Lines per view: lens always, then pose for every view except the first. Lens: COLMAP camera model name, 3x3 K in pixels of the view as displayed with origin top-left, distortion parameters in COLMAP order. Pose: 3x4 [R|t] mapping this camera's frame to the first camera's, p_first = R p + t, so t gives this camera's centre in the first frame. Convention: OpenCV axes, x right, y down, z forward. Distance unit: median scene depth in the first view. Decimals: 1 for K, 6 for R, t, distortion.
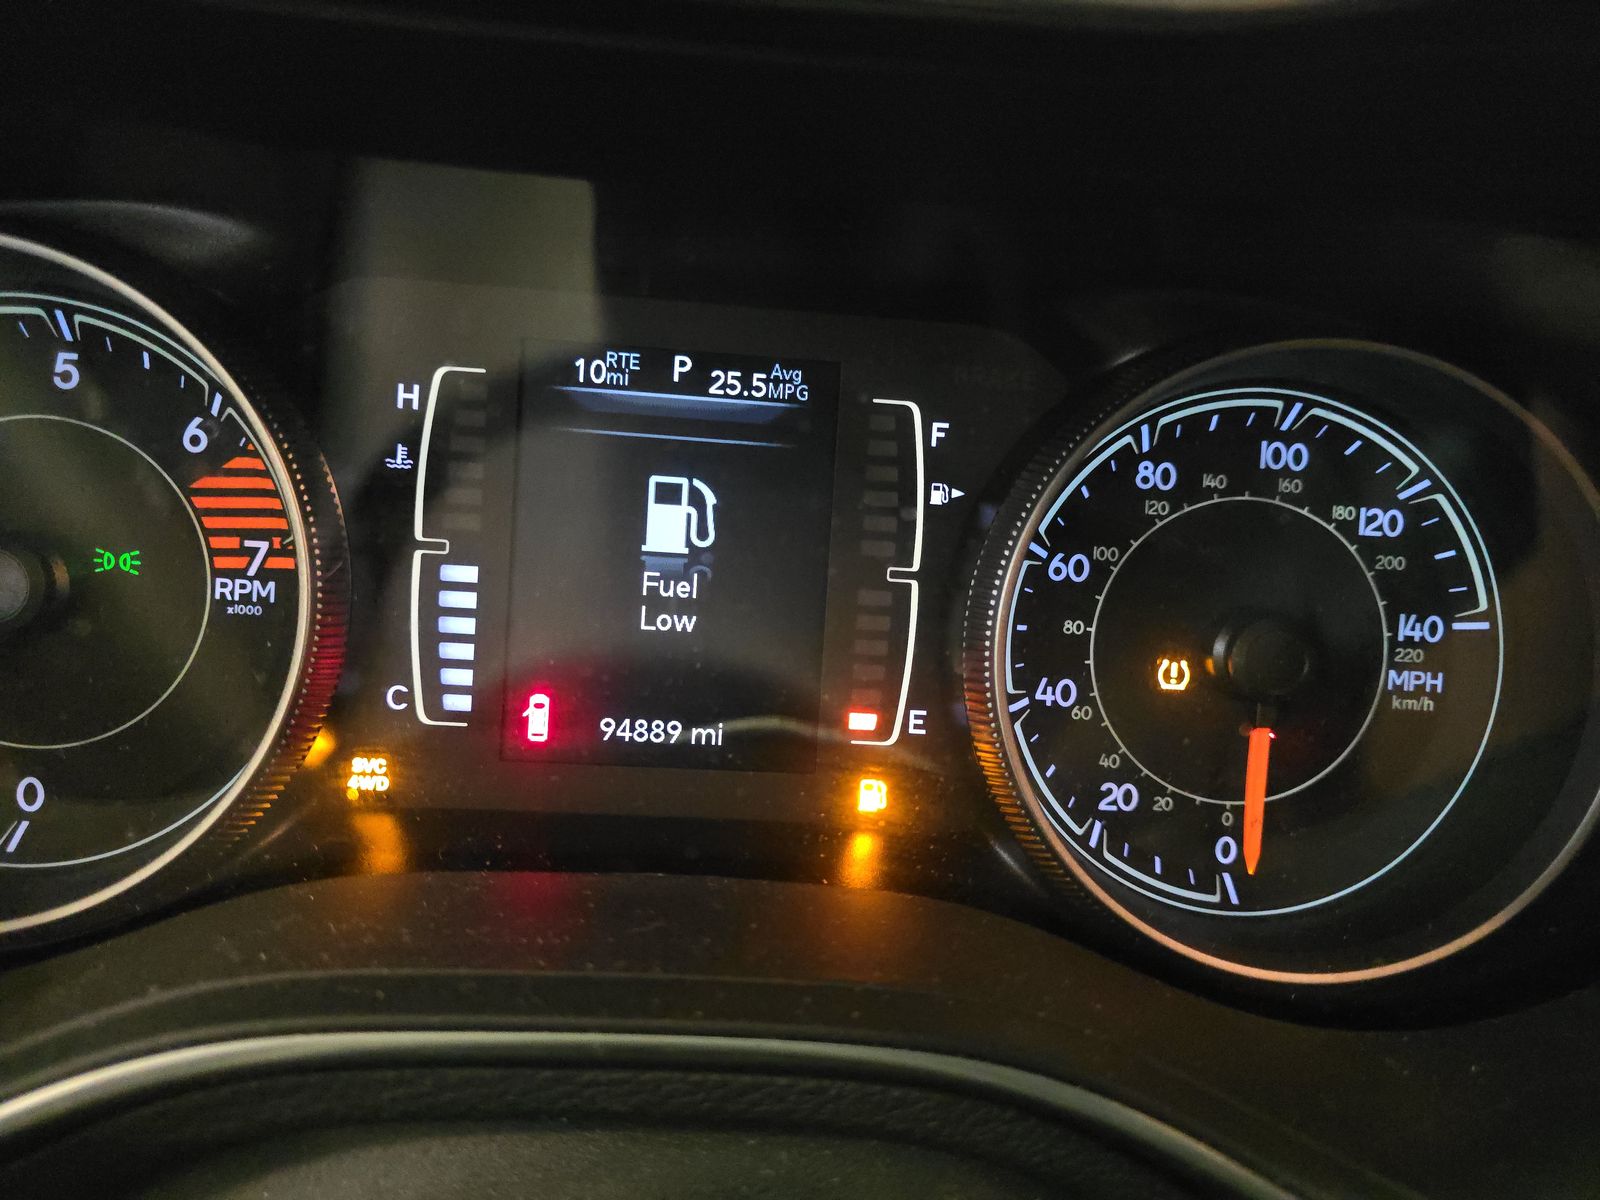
lens RADIAL K [[1036.8, 0, 797.7], [0, 1036.8, 589.7], [0, 0, 1]] dist [0.035282, -0.031106]
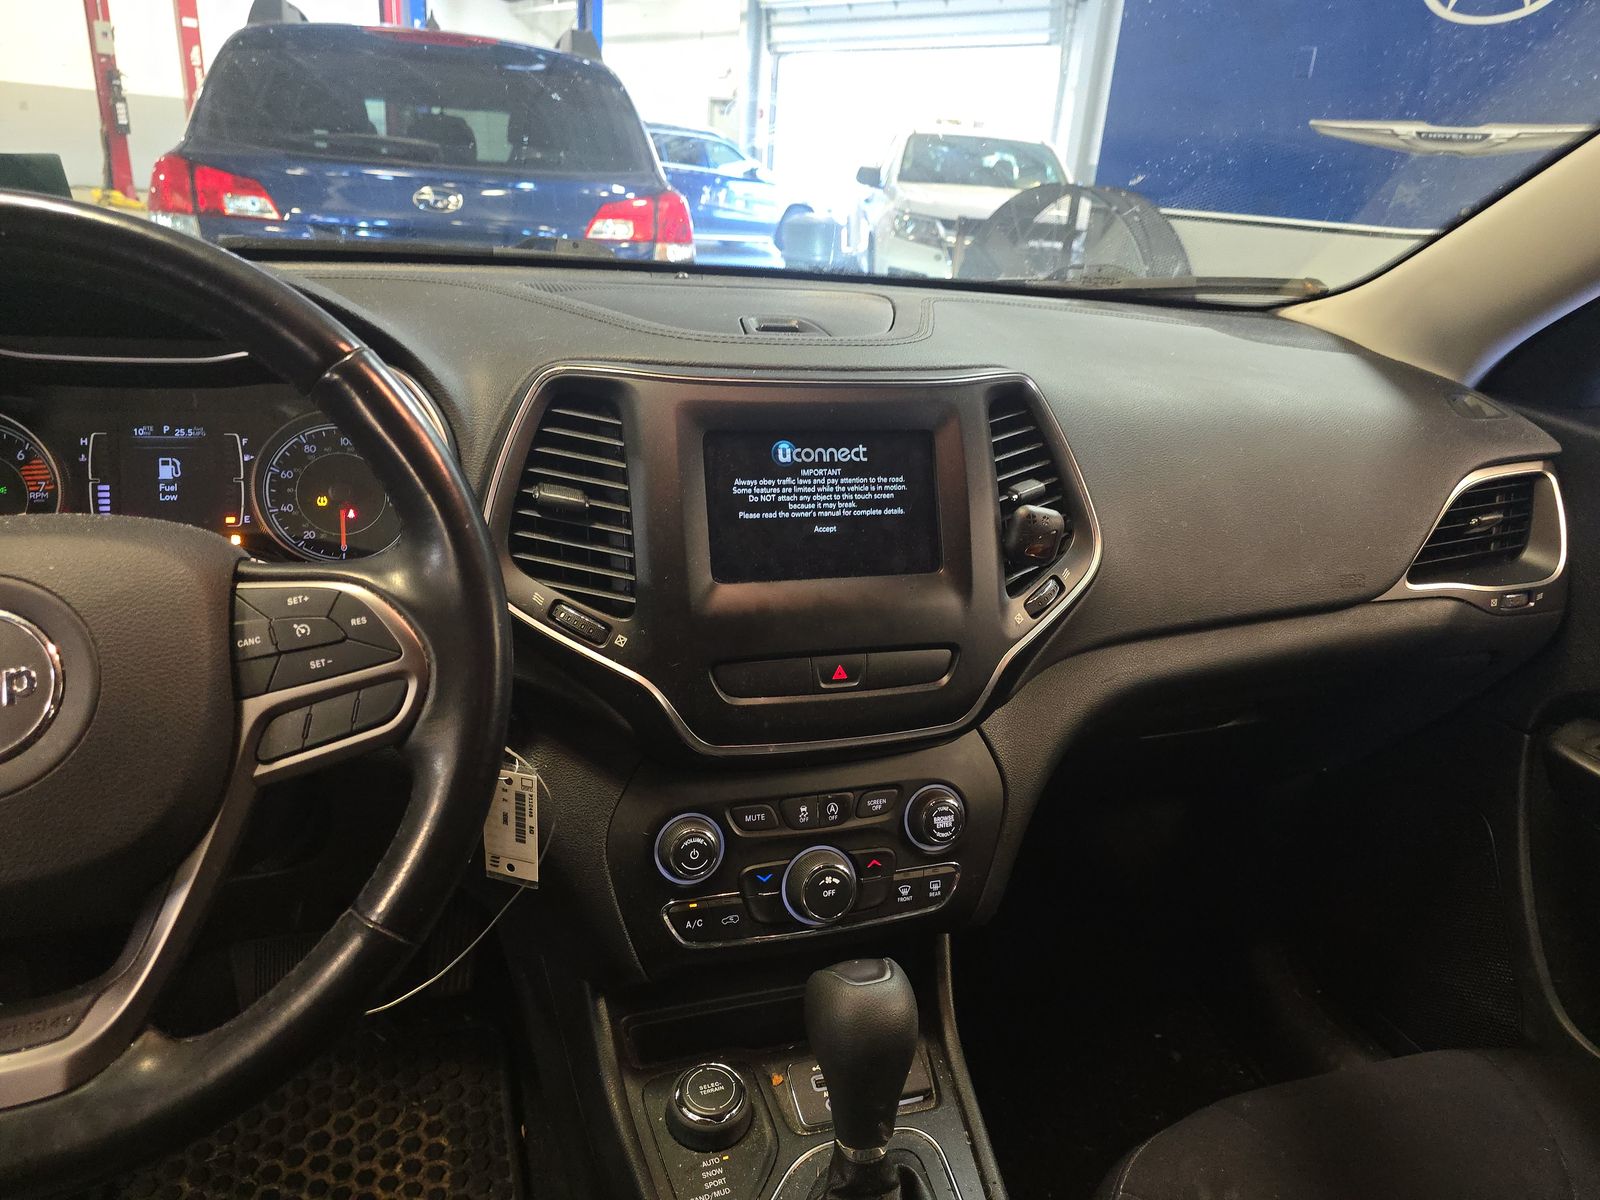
lens RADIAL K [[1036.8, 0, 787.6], [0, 1036.8, 609.1], [0, 0, 1]] dist [0.035282, -0.031106]
pose [[0.966536, -0.109933, 0.231783, 1.089507], [0.125351, 0.990705, -0.052827, 0.892200], [-0.223821, 0.080114, 0.971332, -3.050435]]
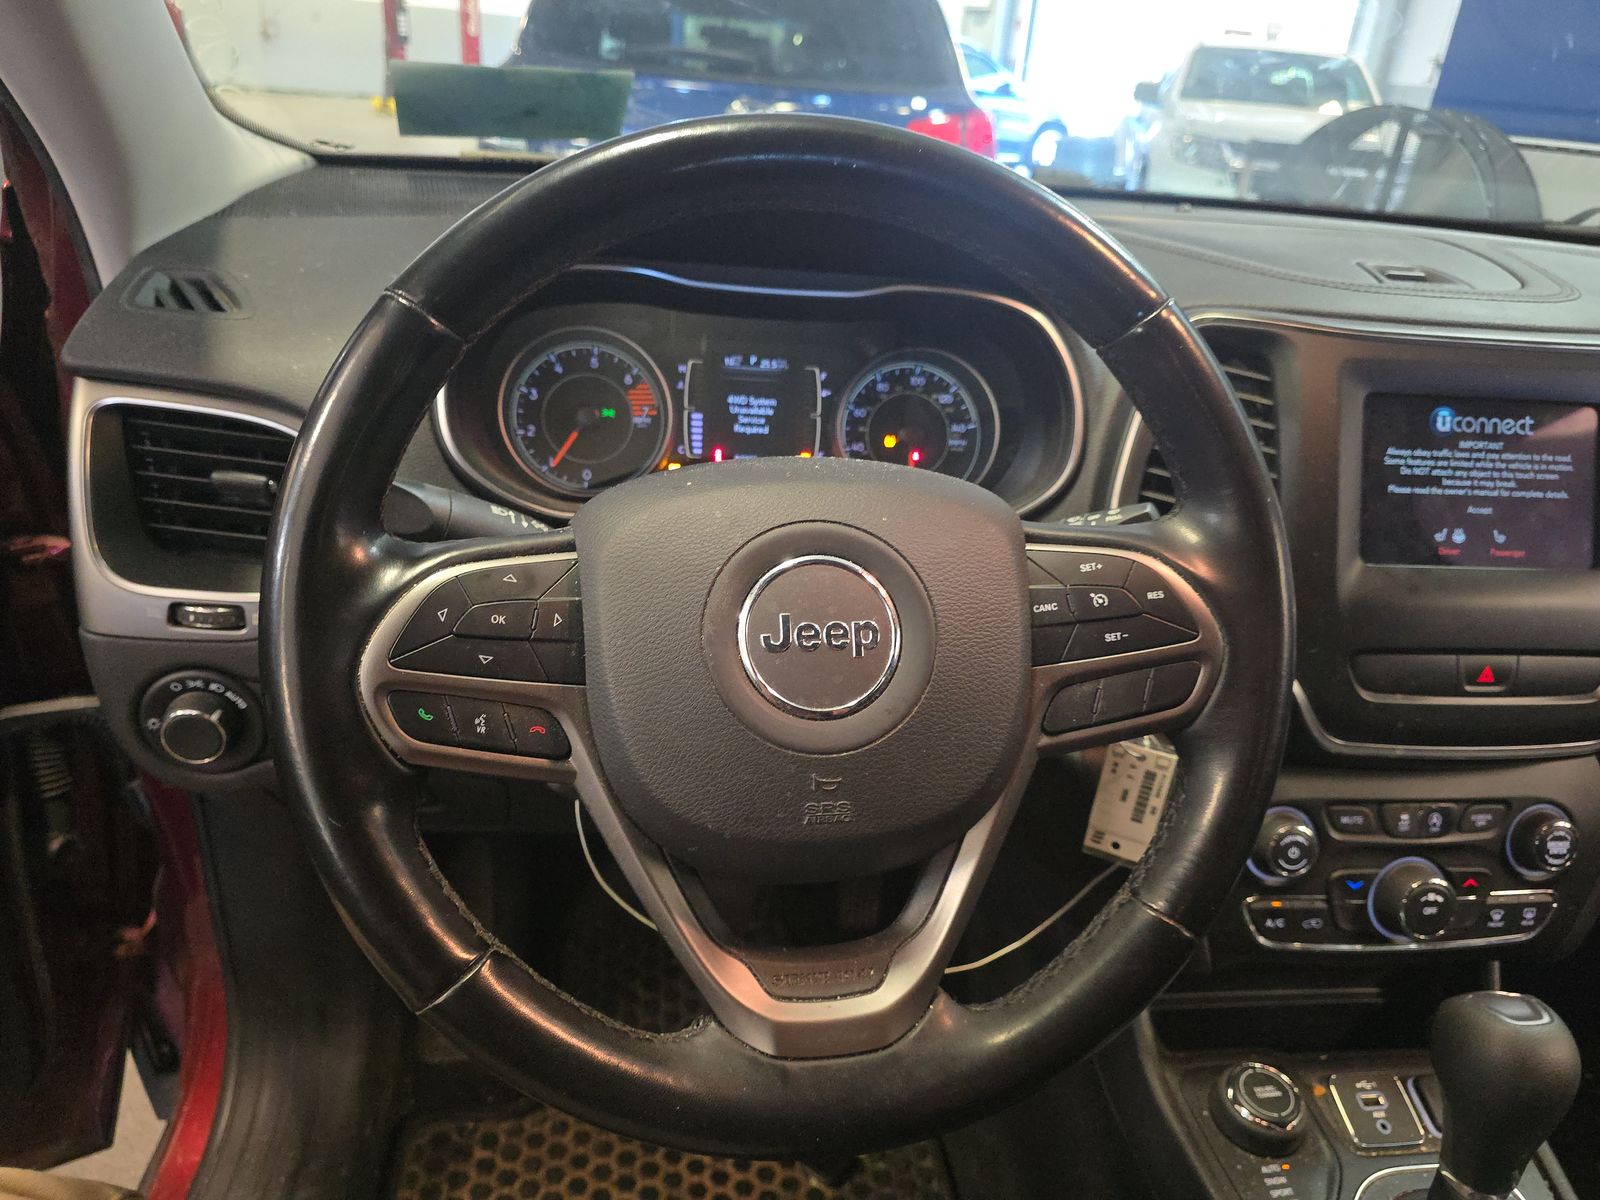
lens RADIAL K [[1036.8, 0, 789.7], [0, 1036.8, 612.9], [0, 0, 1]] dist [0.035282, -0.031106]
pose [[0.997490, -0.034780, 0.061676, -0.240757], [0.034595, 0.999393, 0.004067, 0.670023], [-0.061780, -0.001923, 0.998088, -2.675242]]
